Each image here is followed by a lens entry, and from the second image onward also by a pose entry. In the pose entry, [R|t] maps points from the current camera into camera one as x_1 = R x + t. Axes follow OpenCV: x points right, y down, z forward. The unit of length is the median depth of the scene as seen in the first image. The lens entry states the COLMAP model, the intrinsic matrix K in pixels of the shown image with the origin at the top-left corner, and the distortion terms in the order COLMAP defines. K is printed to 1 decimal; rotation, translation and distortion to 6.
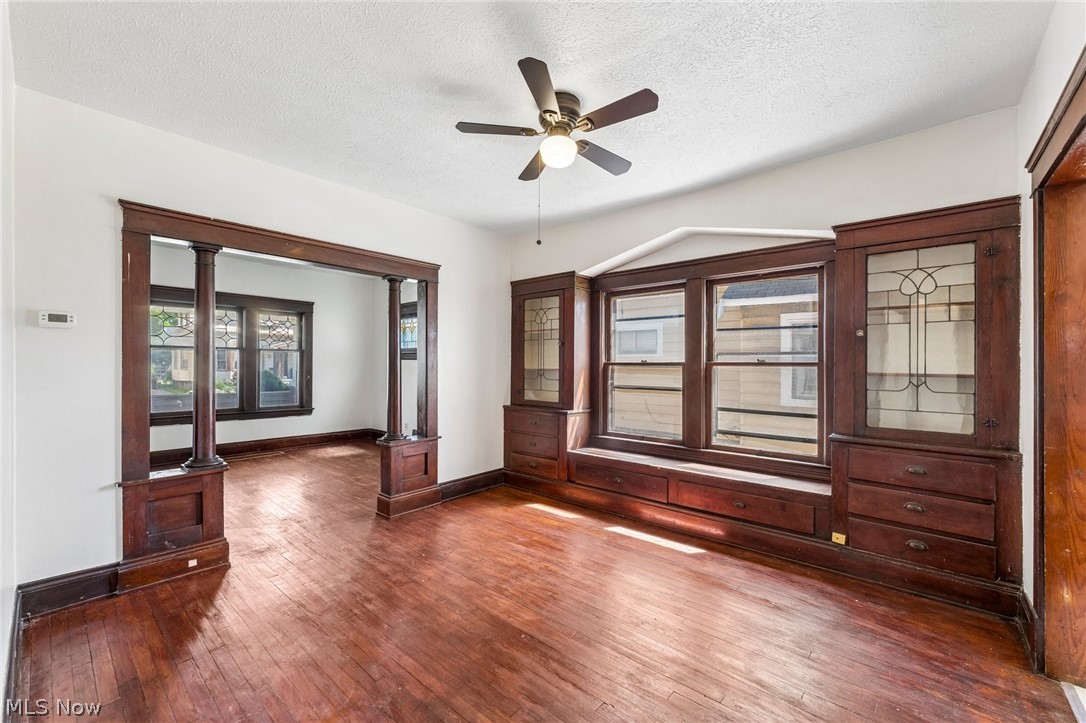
lens RADIAL K [[435.0, 0, 538.4], [0, 435.0, 360.7], [0, 0, 1]] dist [-0.002319, 0.000407]
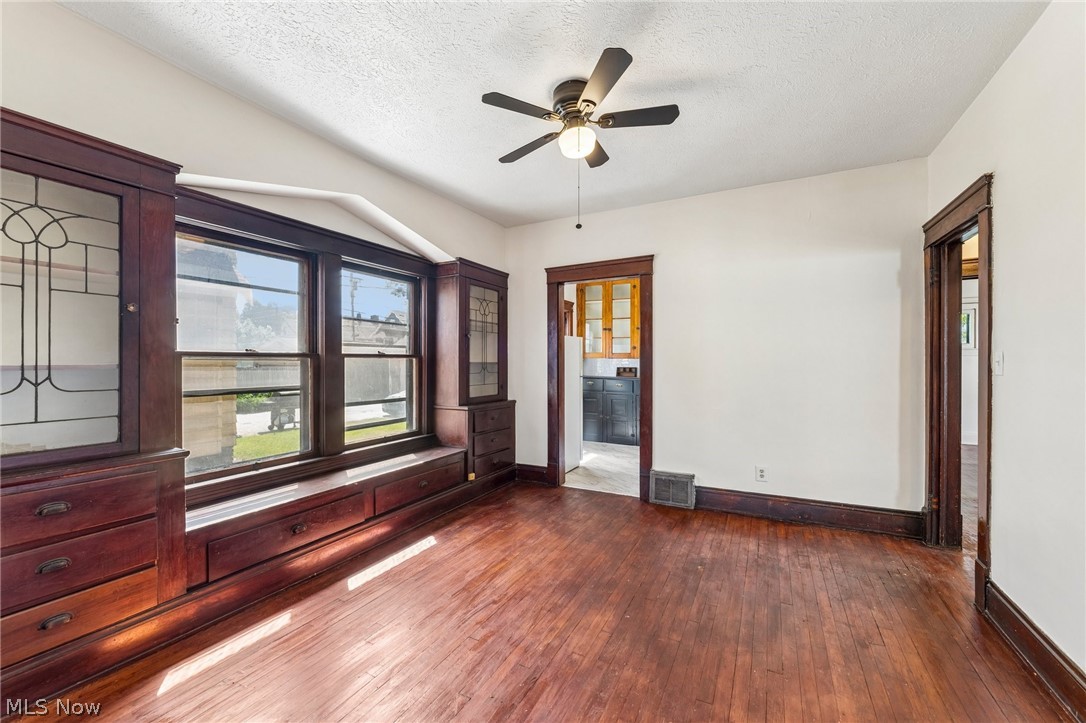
lens RADIAL K [[435.0, 0, 540.8], [0, 435.0, 359.8], [0, 0, 1]] dist [-0.002319, 0.000407]
pose [[-0.231416, -0.006039, 0.972836, -0.535698], [-0.012033, 0.999922, 0.003344, 0.008086], [-0.972781, -0.010933, -0.231470, 0.776952]]
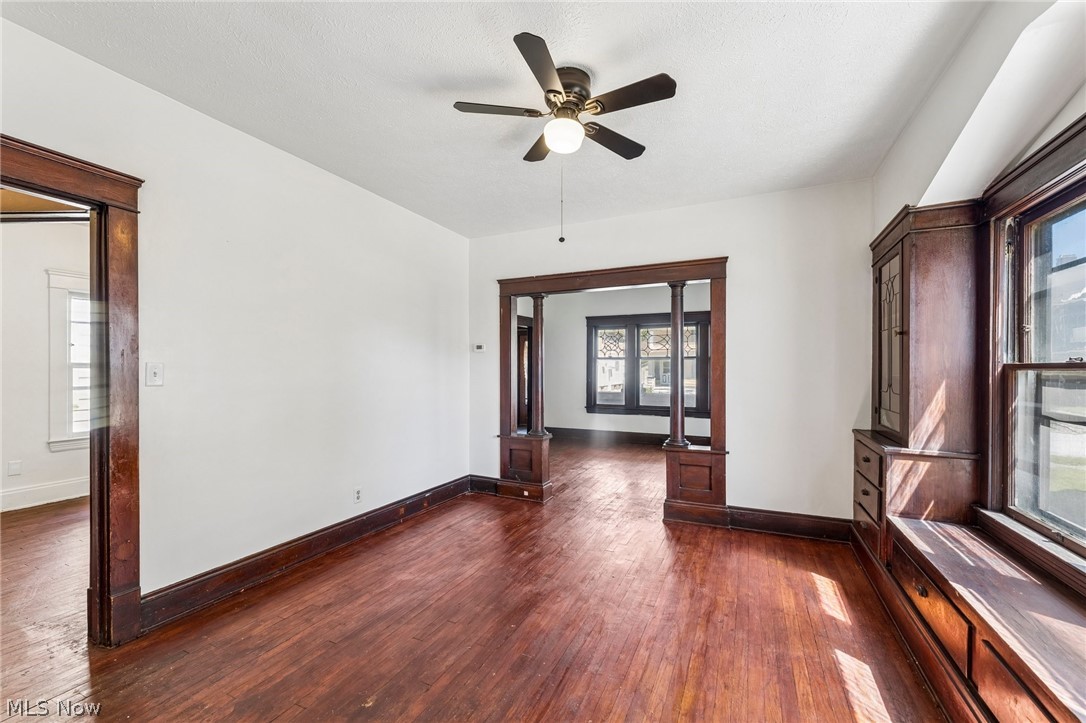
lens RADIAL K [[435.0, 0, 543.9], [0, 435.0, 368.4], [0, 0, 1]] dist [-0.002319, 0.000407]
pose [[0.287150, -0.008297, -0.957850, 0.533719], [0.009684, 0.999937, -0.005759, 0.008128], [0.957837, -0.007622, 0.287212, 0.414858]]
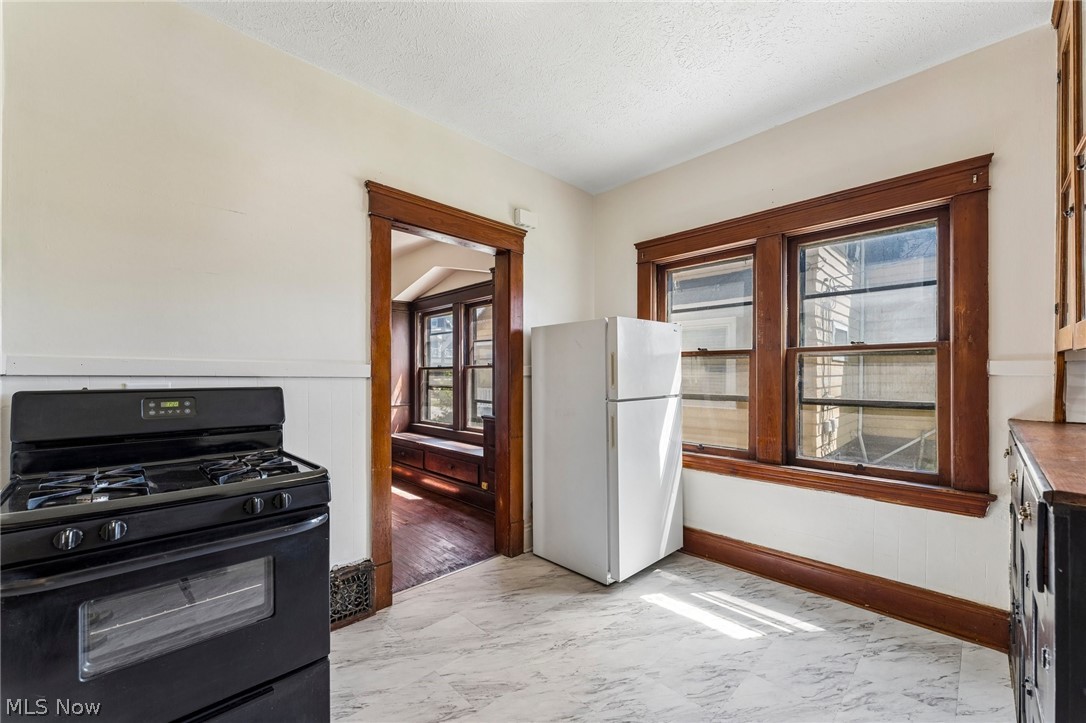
lens RADIAL K [[435.0, 0, 540.0], [0, 435.0, 367.2], [0, 0, 1]] dist [-0.002319, 0.000407]
pose [[0.997041, -0.018069, -0.074712, 0.690873], [0.018162, 0.999835, 0.000560, 0.011241], [0.074690, -0.001915, 0.997205, -0.302171]]
